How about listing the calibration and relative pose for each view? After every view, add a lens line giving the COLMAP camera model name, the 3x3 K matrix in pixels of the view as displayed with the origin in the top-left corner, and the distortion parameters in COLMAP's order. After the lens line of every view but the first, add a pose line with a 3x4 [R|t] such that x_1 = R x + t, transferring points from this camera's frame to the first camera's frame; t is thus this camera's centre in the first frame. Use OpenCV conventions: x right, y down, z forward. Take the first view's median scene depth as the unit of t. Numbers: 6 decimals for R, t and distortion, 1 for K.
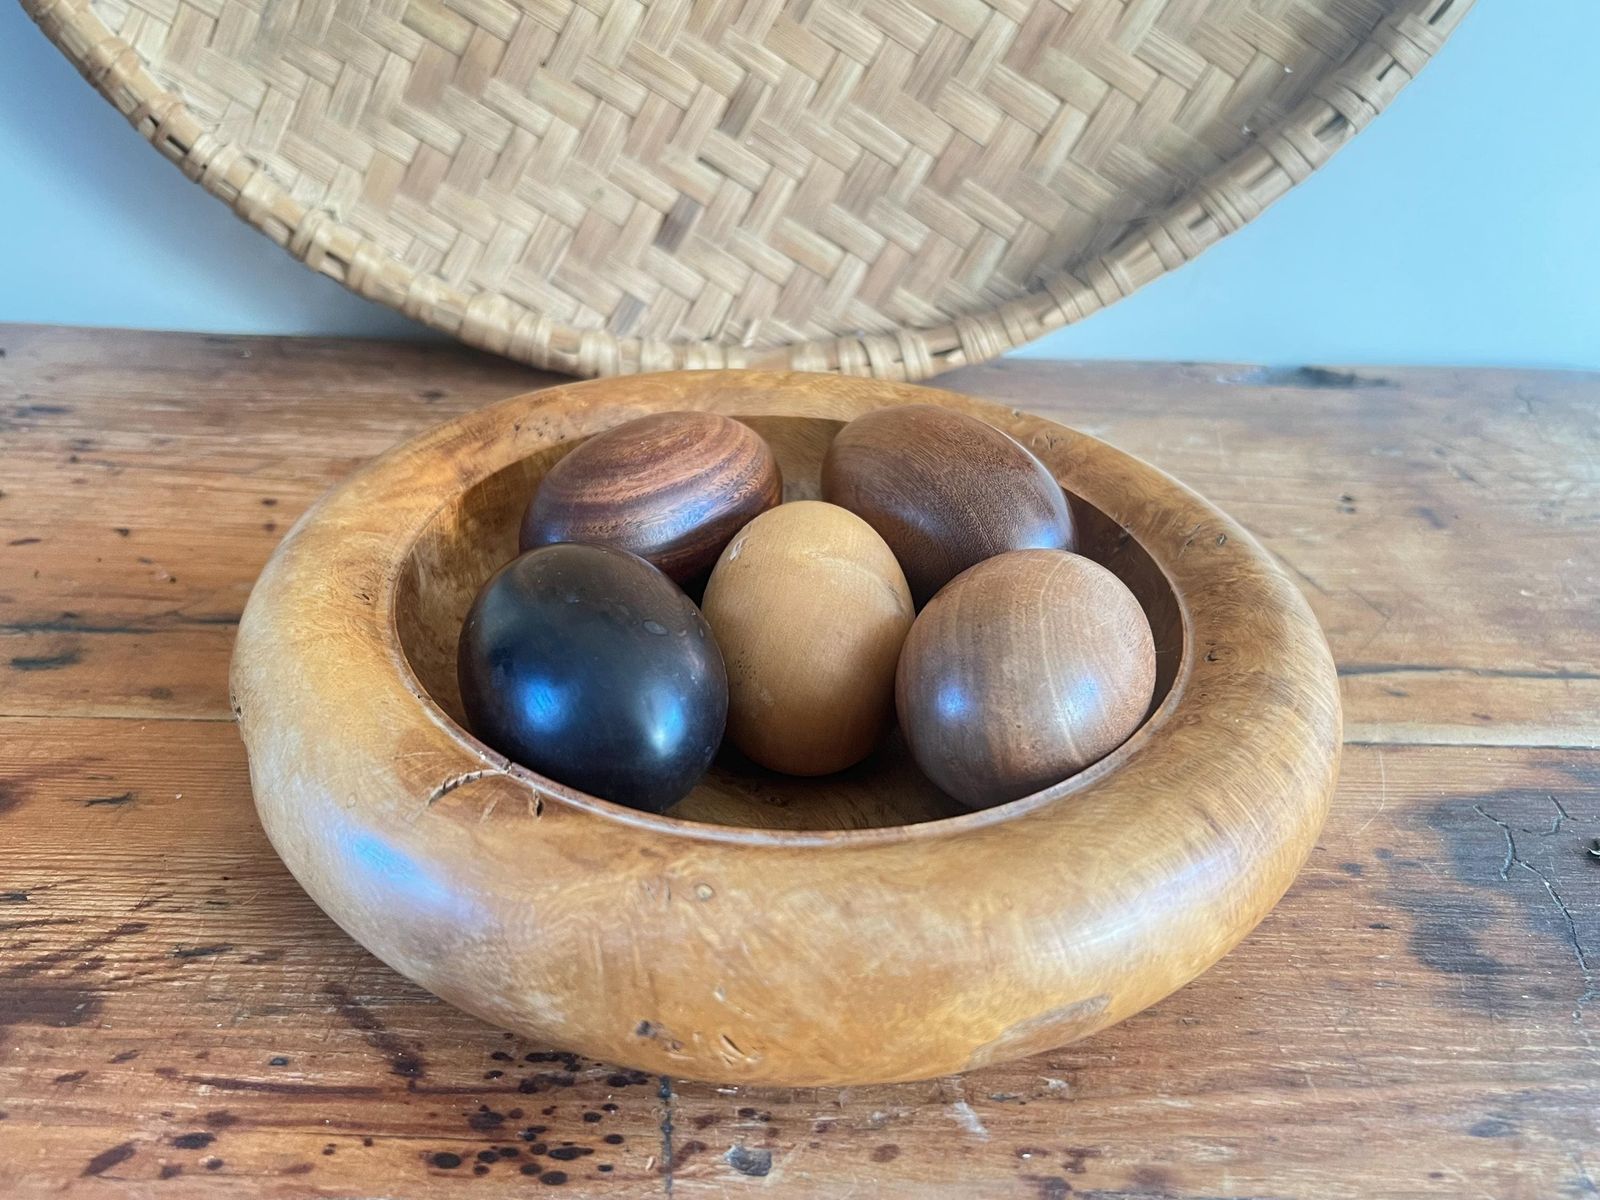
lens RADIAL K [[1406.9, 0, 794.5], [0, 1406.9, 577.2], [0, 0, 1]] dist [-0.014150, 0.004735]
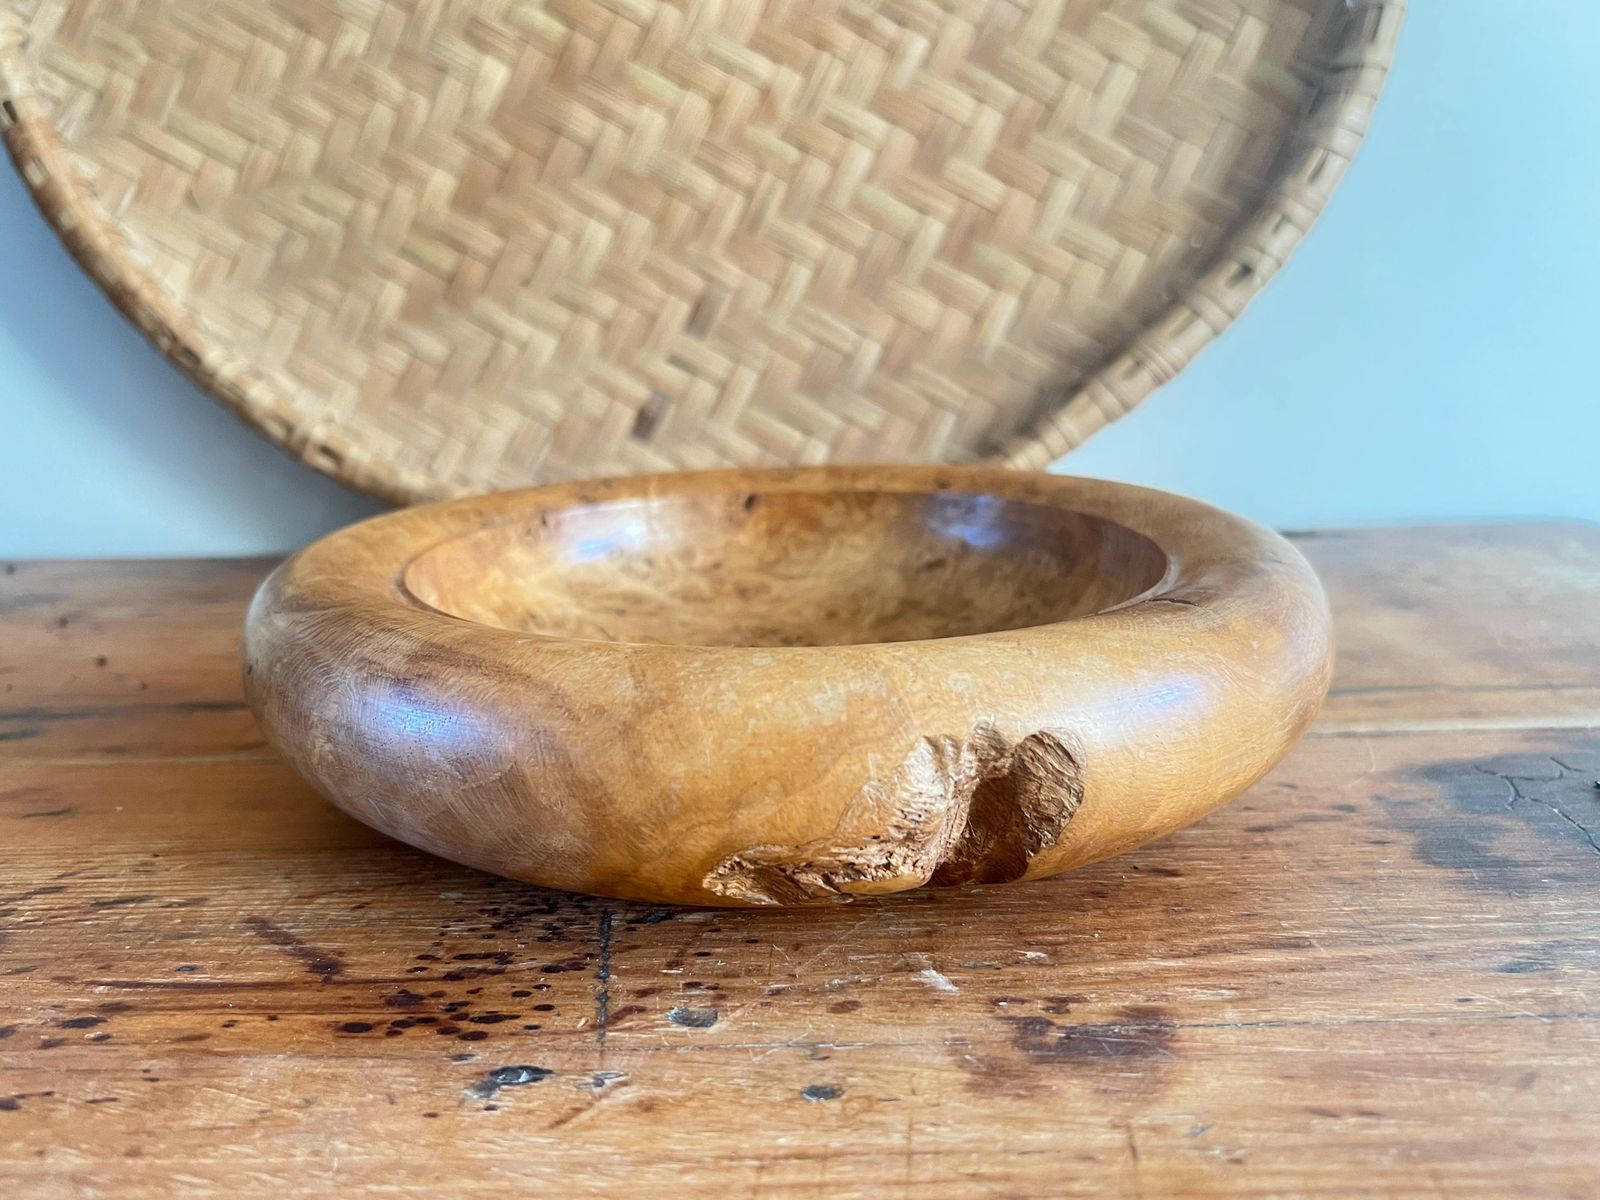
lens RADIAL K [[1406.9, 0, 791.0], [0, 1406.9, 556.5], [0, 0, 1]] dist [-0.014150, 0.004735]
pose [[0.997963, -0.063027, -0.009887, 0.052130], [0.056180, 0.941622, -0.331950, 0.394314], [0.030232, 0.330719, 0.943245, 0.049126]]
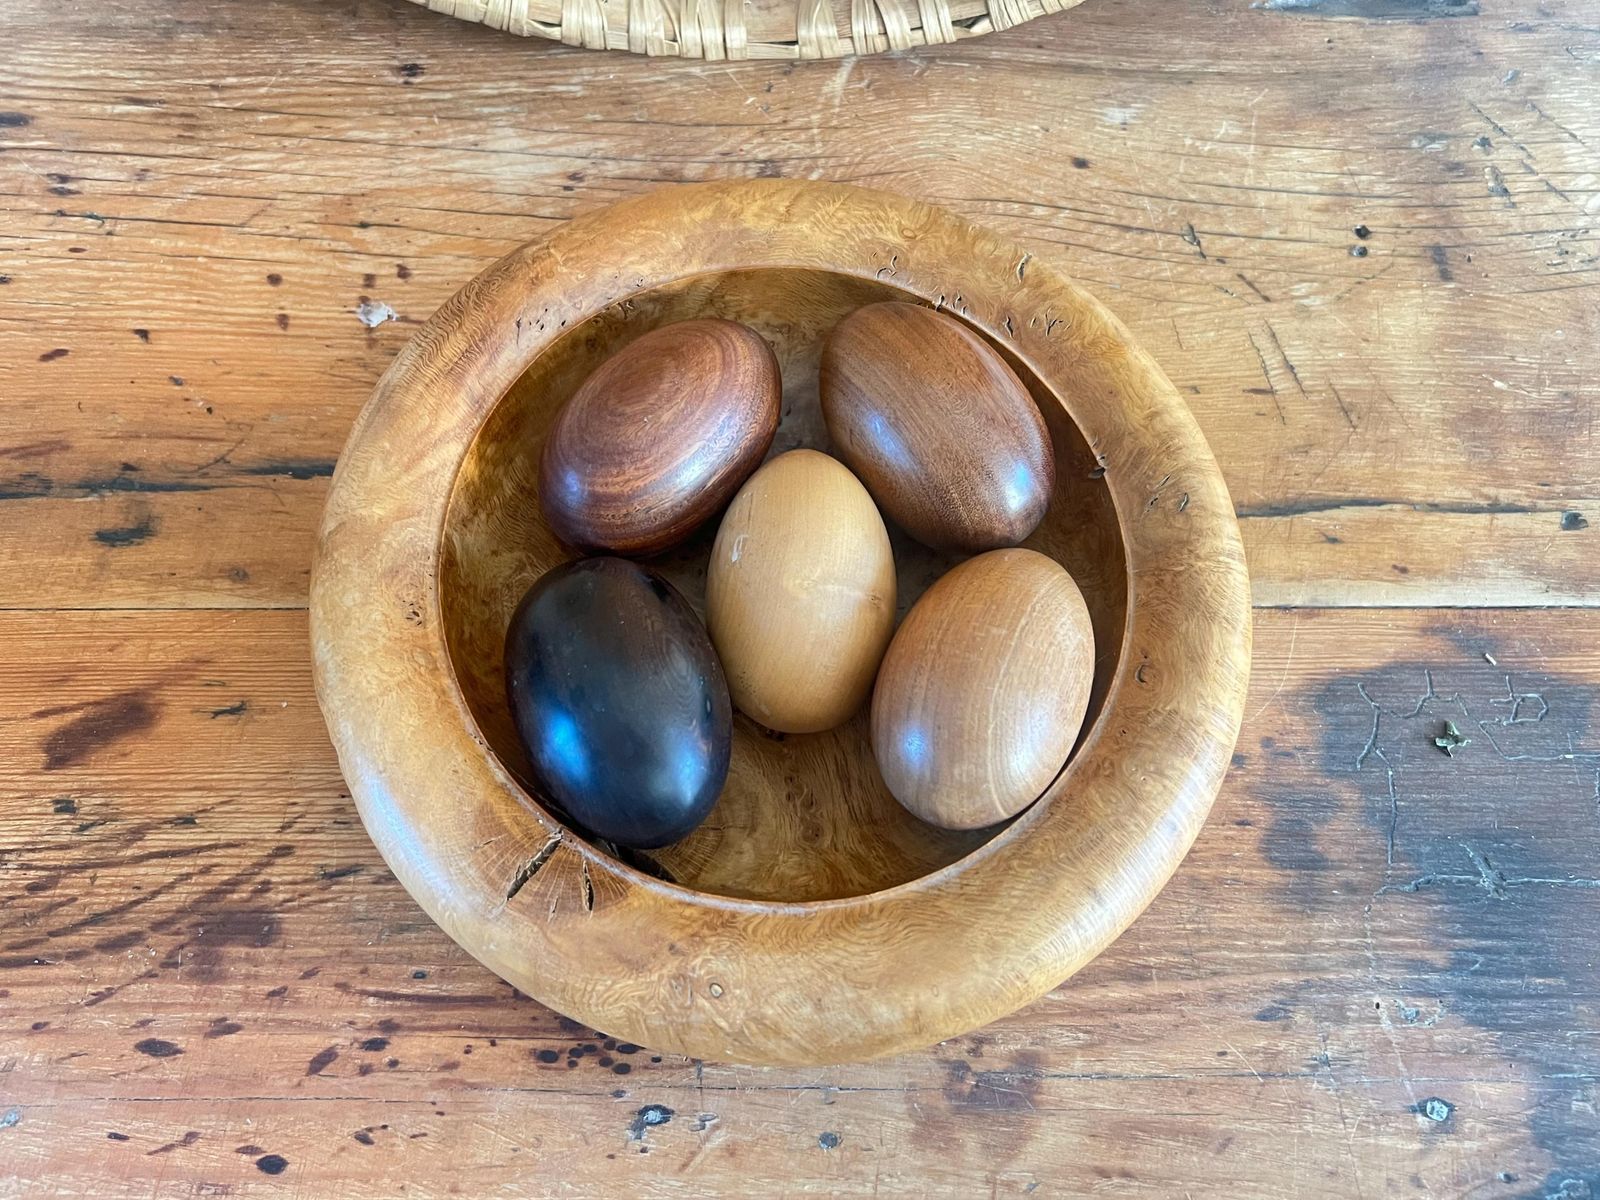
lens RADIAL K [[1406.9, 0, 806.2], [0, 1406.9, 600.3], [0, 0, 1]] dist [-0.014150, 0.004735]
pose [[0.999919, 0.011531, -0.005446, 0.022855], [-0.005814, 0.792314, 0.610086, -0.767745], [0.011349, -0.610005, 0.792316, 0.109746]]
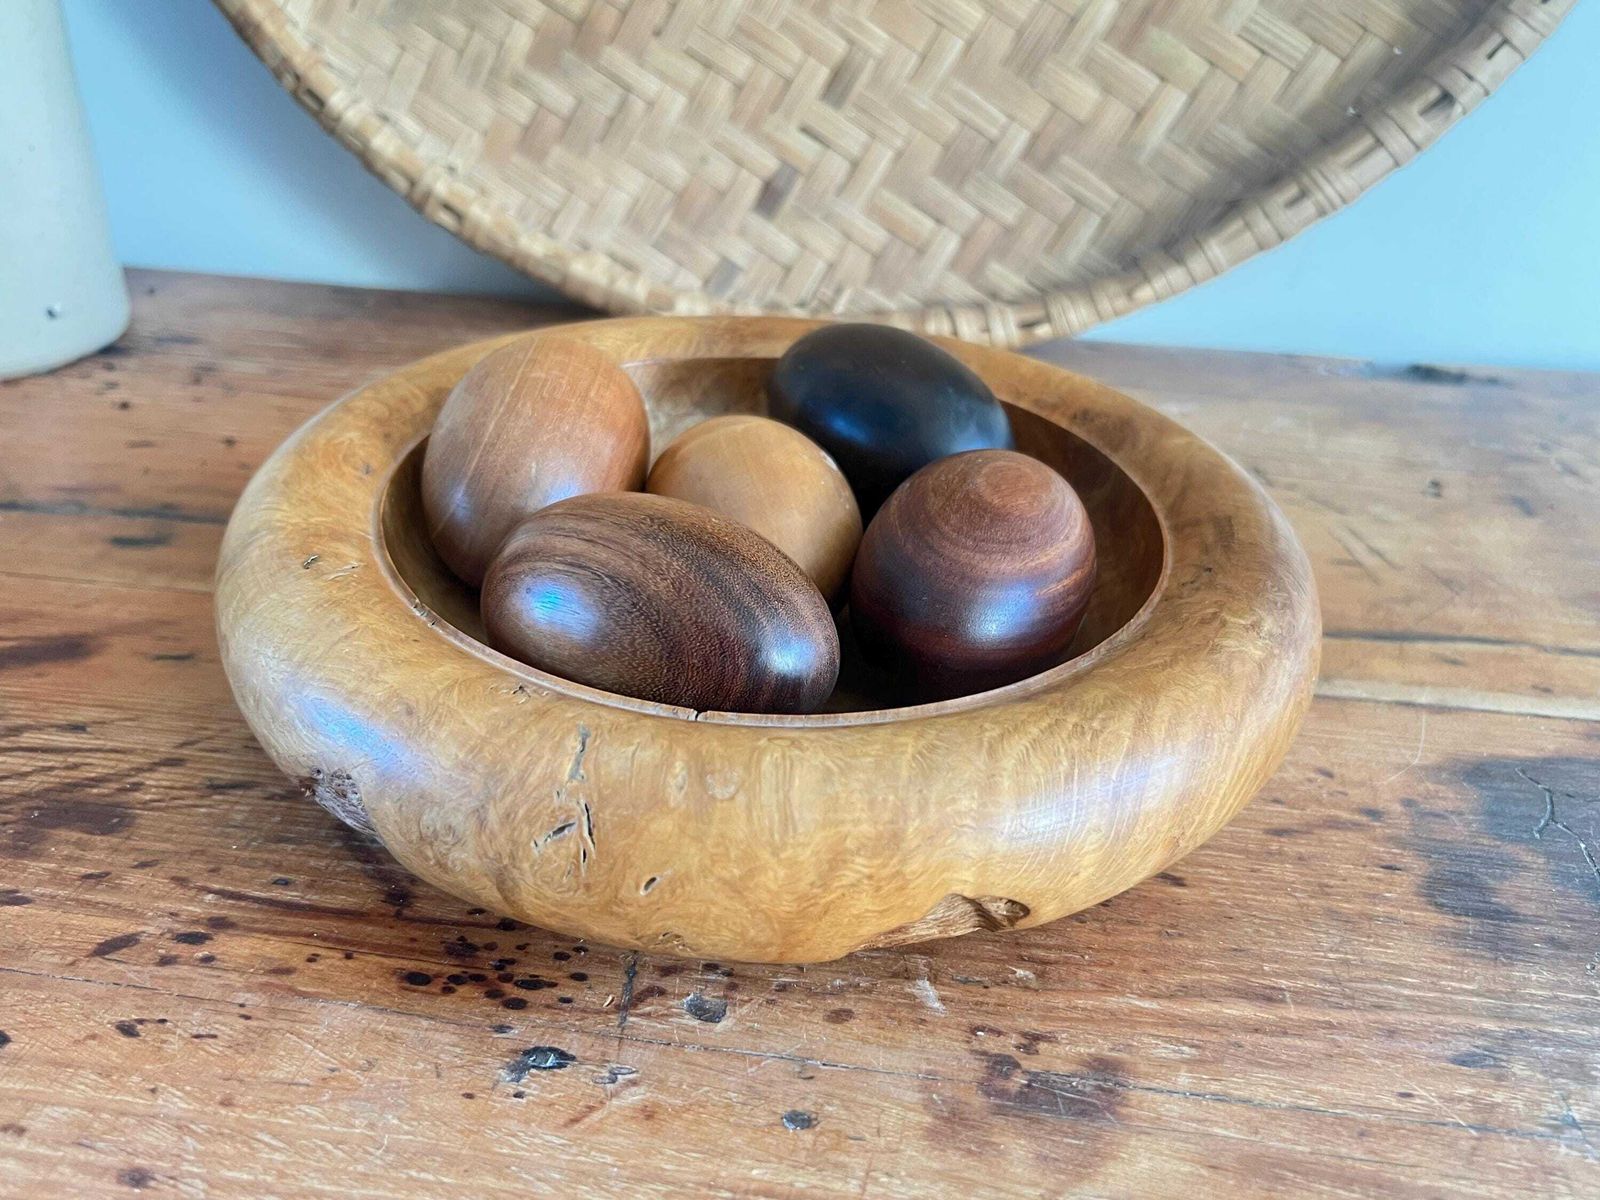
lens RADIAL K [[1406.9, 0, 790.0], [0, 1406.9, 576.3], [0, 0, 1]] dist [-0.014150, 0.004735]
pose [[0.991530, 0.060321, -0.115021, 0.114909], [-0.064405, 0.997407, -0.032125, 0.116886], [0.112785, 0.039261, 0.992843, -0.019697]]
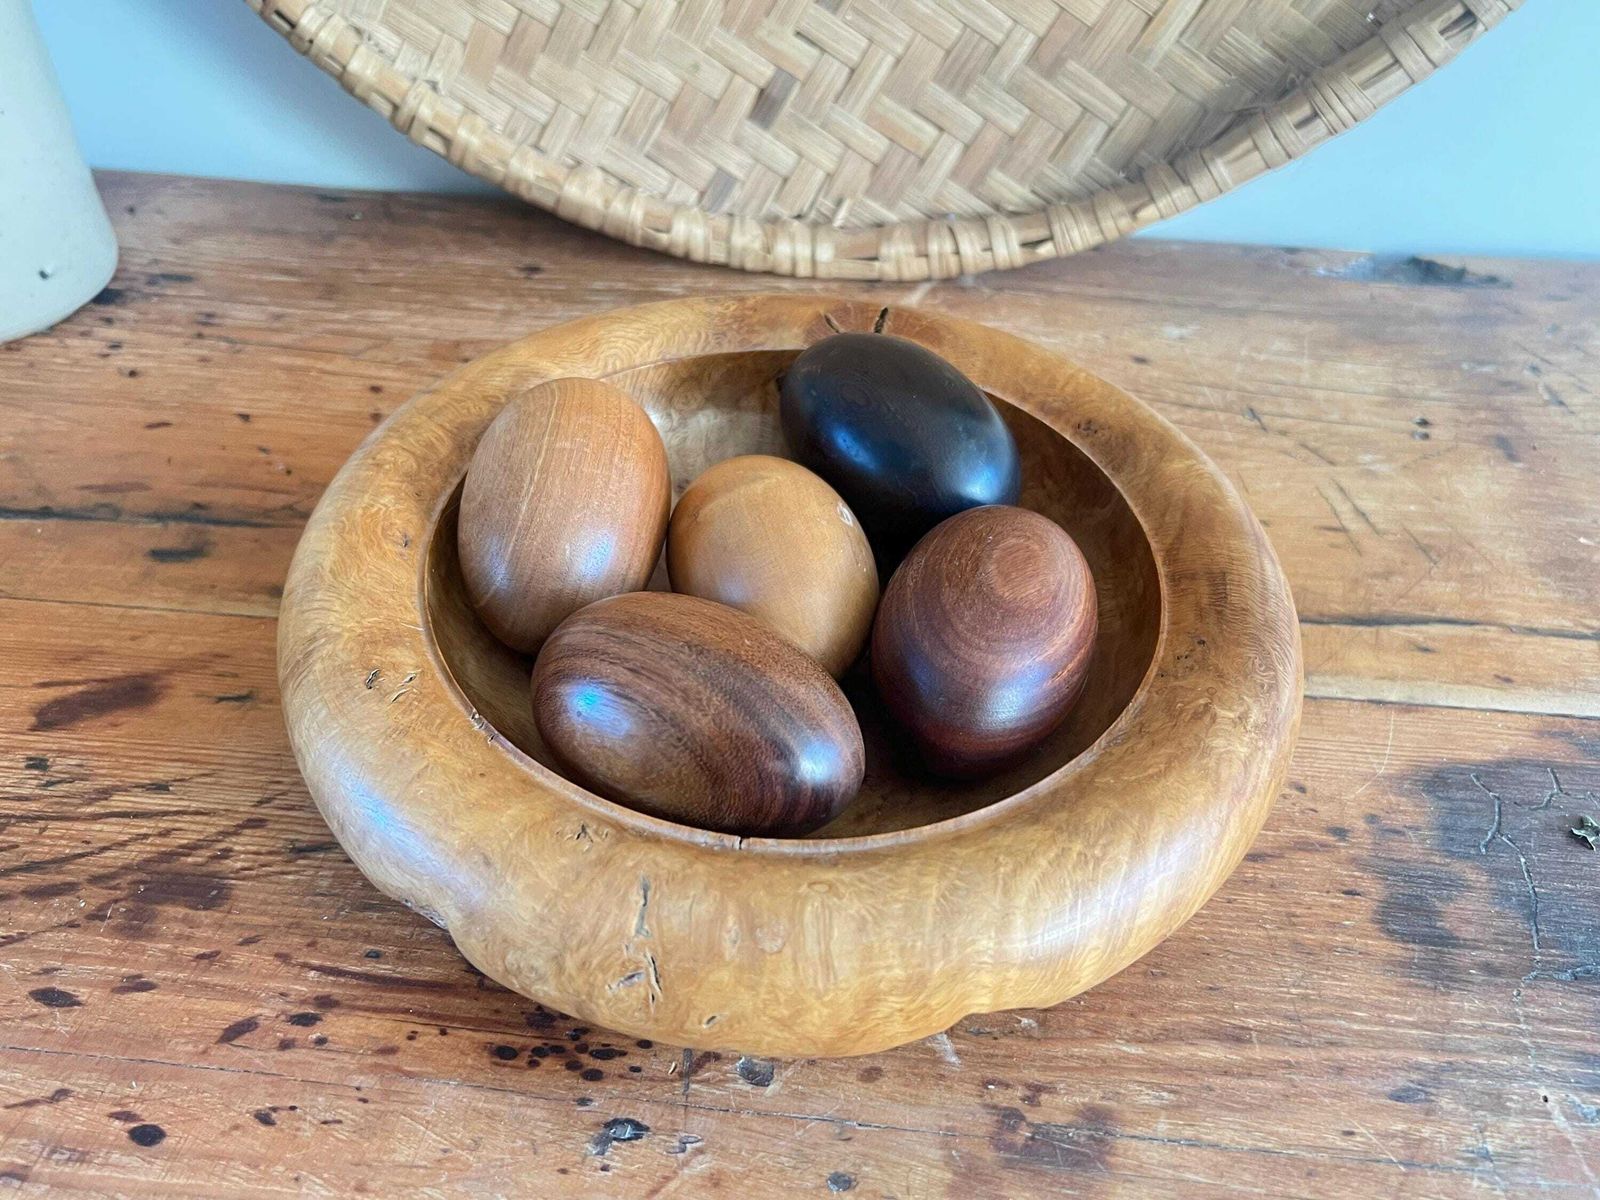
lens RADIAL K [[1406.9, 0, 793.1], [0, 1406.9, 604.4], [0, 0, 1]] dist [-0.014150, 0.004735]
pose [[0.994466, 0.059431, -0.086629, 0.071332], [-0.040890, 0.978548, 0.201921, -0.192795], [0.096771, -0.197261, 0.975563, -0.073936]]
